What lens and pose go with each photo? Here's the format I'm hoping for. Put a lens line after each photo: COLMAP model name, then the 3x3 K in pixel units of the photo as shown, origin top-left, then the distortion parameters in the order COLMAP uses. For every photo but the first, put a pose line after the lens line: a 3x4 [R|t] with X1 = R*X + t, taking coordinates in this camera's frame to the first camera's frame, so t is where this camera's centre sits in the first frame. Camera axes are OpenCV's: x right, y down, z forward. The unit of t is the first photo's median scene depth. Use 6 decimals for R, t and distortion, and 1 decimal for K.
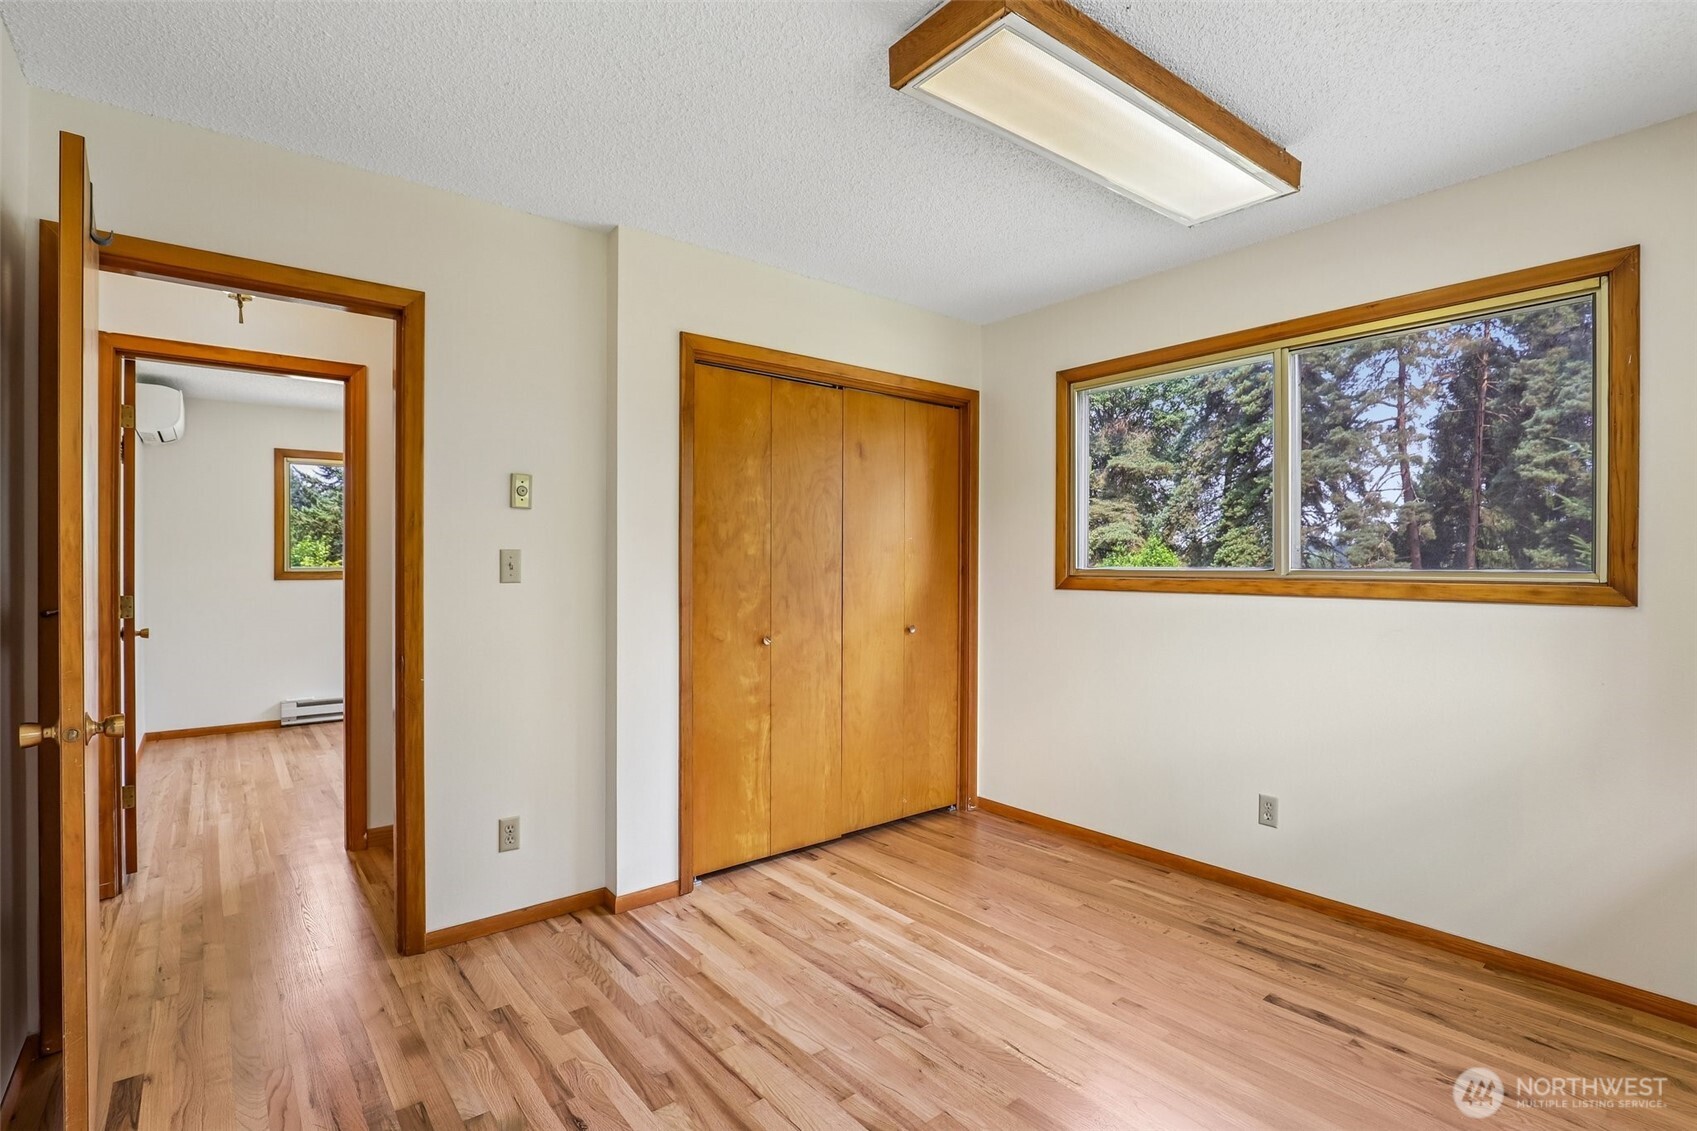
lens RADIAL K [[787.9, 0, 837.9], [0, 787.9, 560.6], [0, 0, 1]] dist [-0.031585, 0.004855]
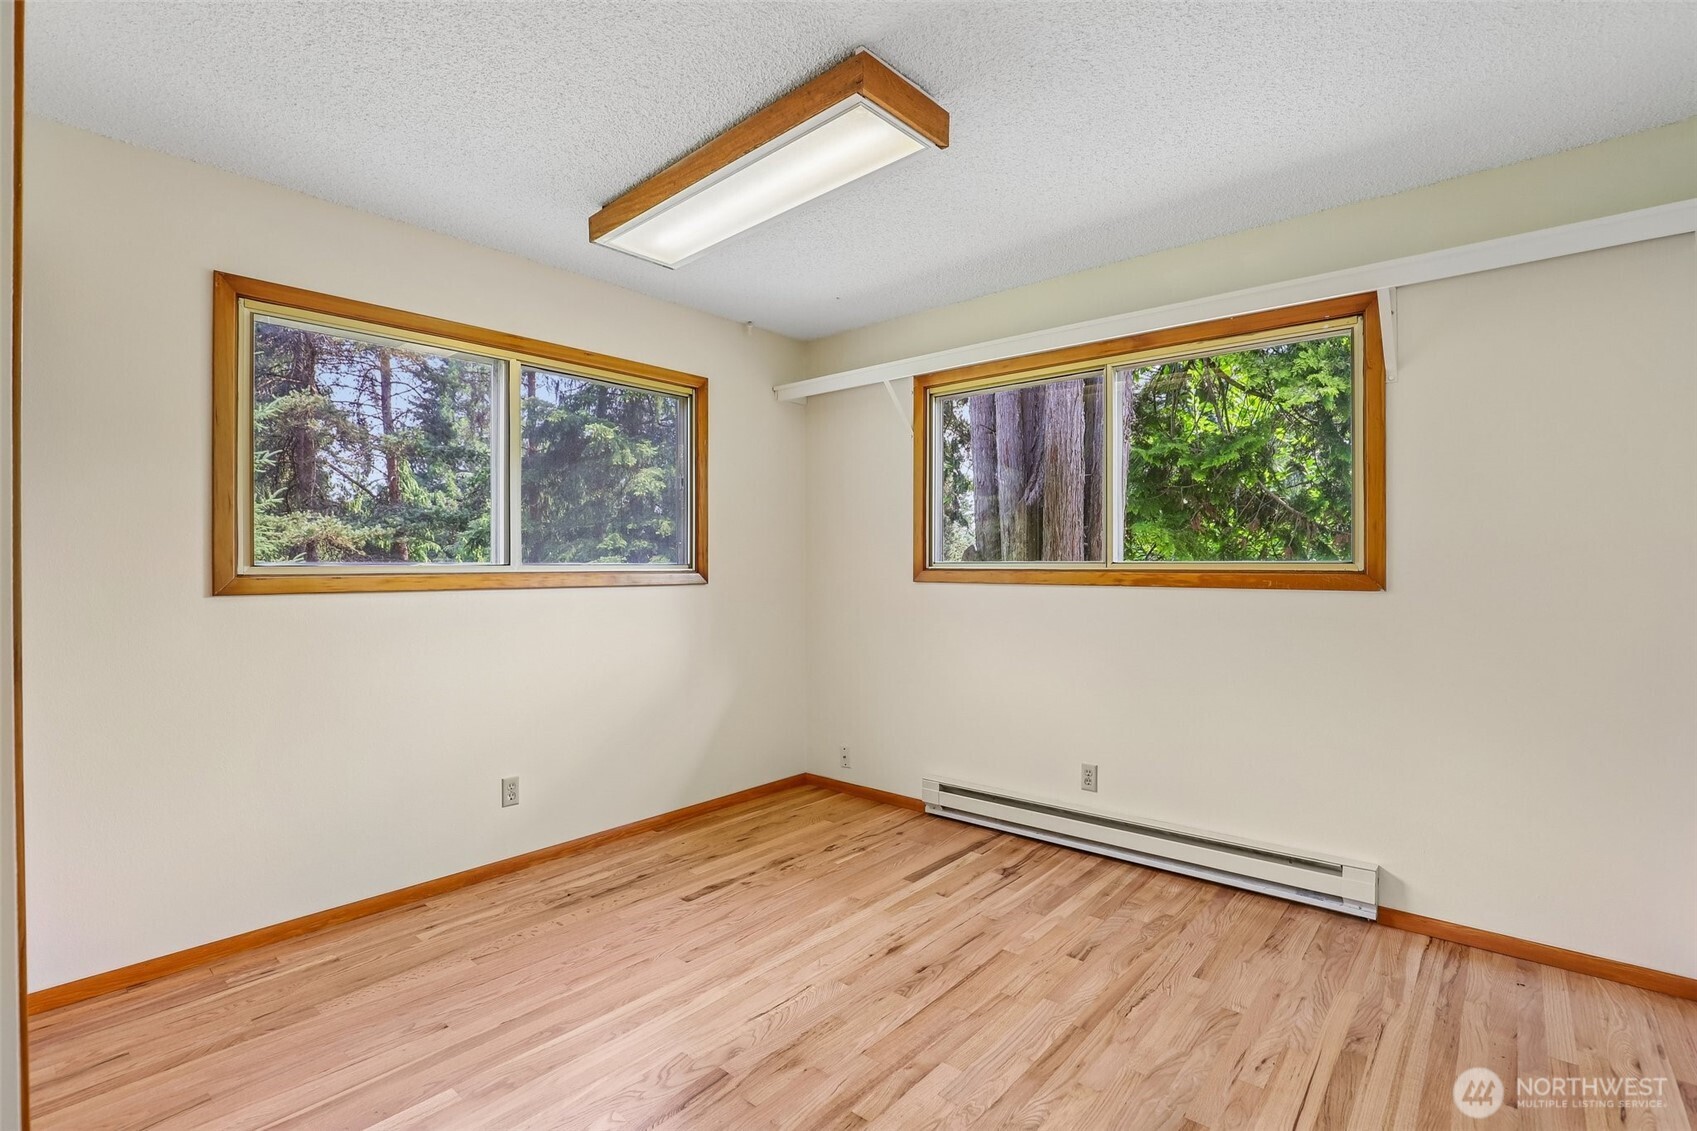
lens RADIAL K [[787.9, 0, 839.2], [0, 787.9, 562.3], [0, 0, 1]] dist [-0.031585, 0.004855]
pose [[-0.175232, 0.002014, 0.984525, -0.642951], [-0.003931, 0.999989, -0.002745, 0.011479], [-0.984519, -0.004351, -0.175222, 0.833453]]
